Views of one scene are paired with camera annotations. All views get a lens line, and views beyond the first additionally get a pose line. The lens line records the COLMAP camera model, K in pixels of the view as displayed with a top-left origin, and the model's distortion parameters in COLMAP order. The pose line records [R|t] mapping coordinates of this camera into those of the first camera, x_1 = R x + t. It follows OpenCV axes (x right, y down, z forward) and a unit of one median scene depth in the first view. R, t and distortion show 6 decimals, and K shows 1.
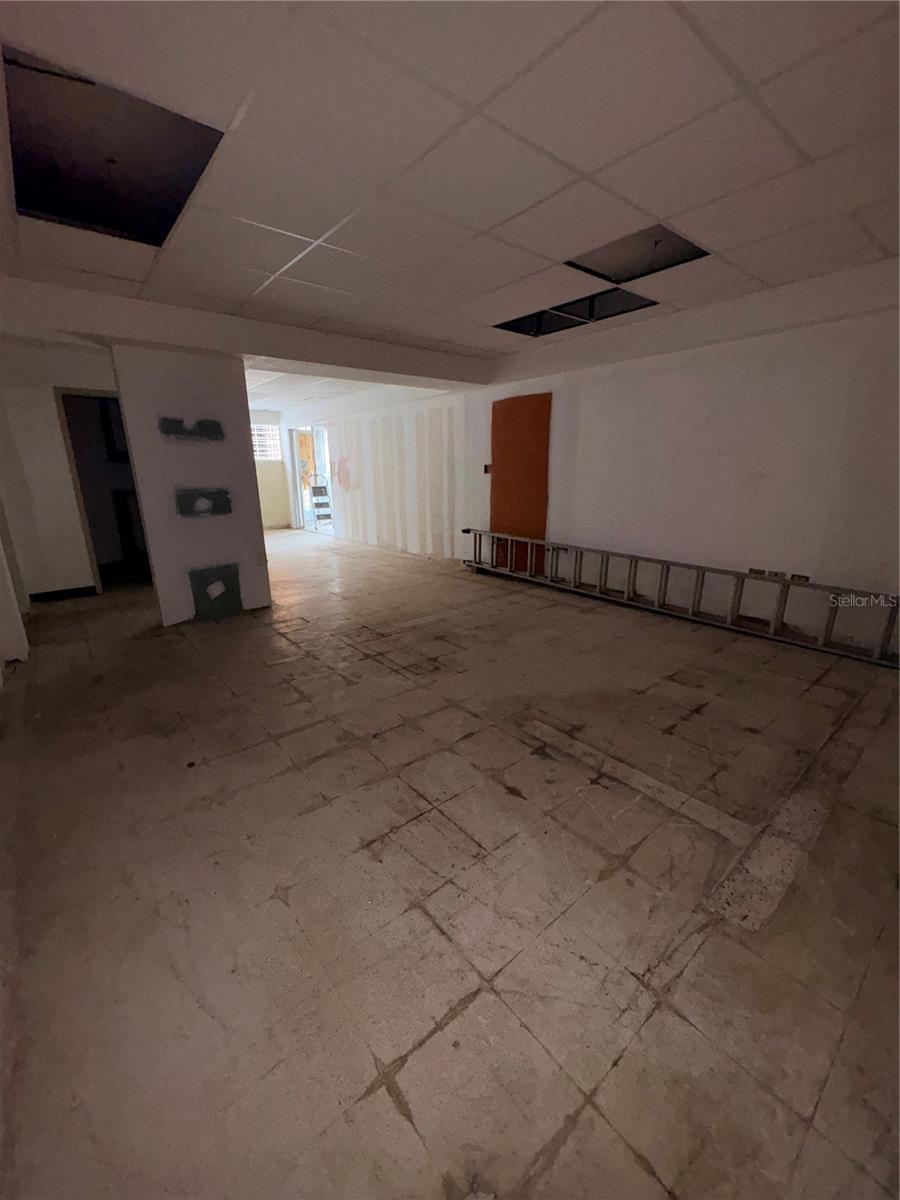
lens RADIAL K [[479.9, 0, 452.2], [0, 479.9, 603.9], [0, 0, 1]] dist [0.000870, 0.000064]
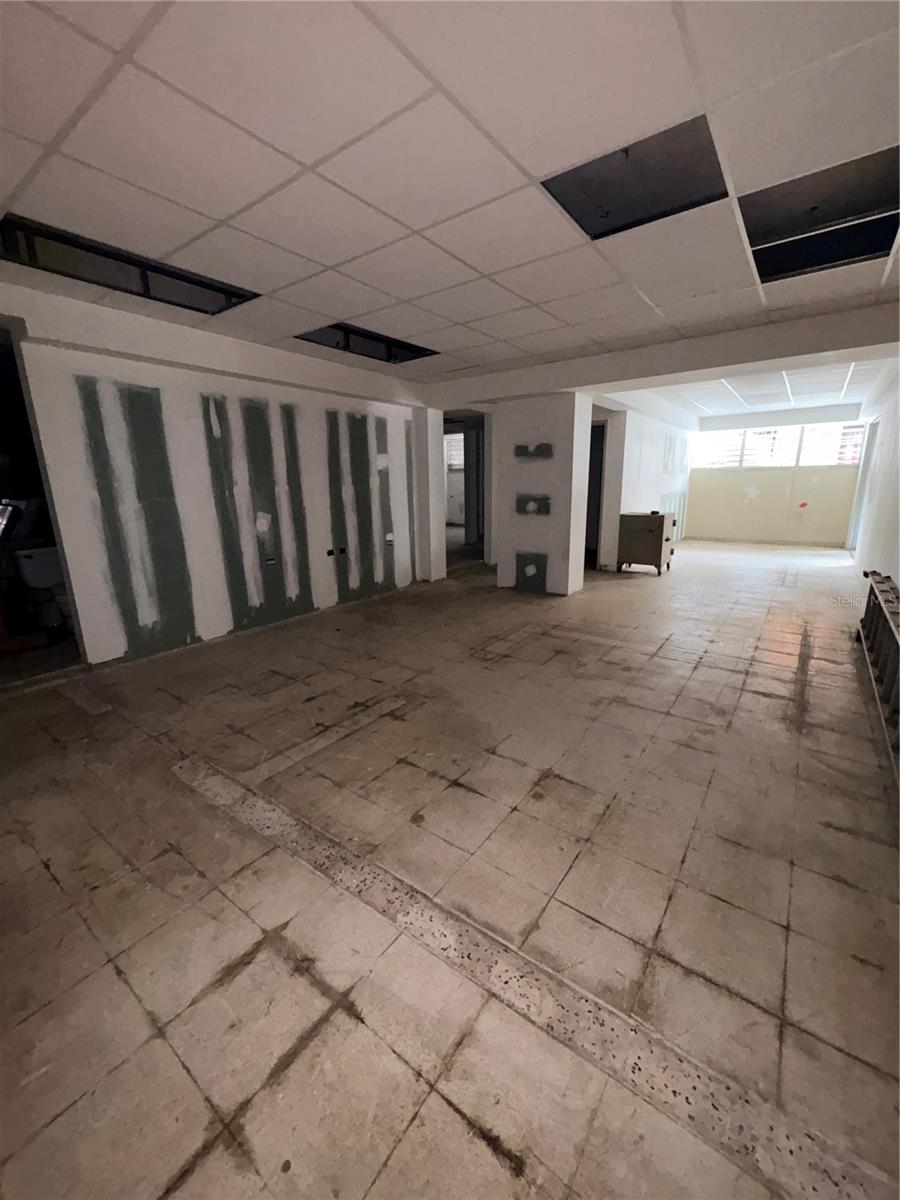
lens RADIAL K [[479.9, 0, 444.9], [0, 479.9, 604.5], [0, 0, 1]] dist [0.000870, 0.000064]
pose [[0.231848, 0.246467, -0.941010, 0.919789], [-0.249796, 0.950015, 0.187281, -0.165149], [0.940132, 0.191640, 0.281825, 0.532184]]
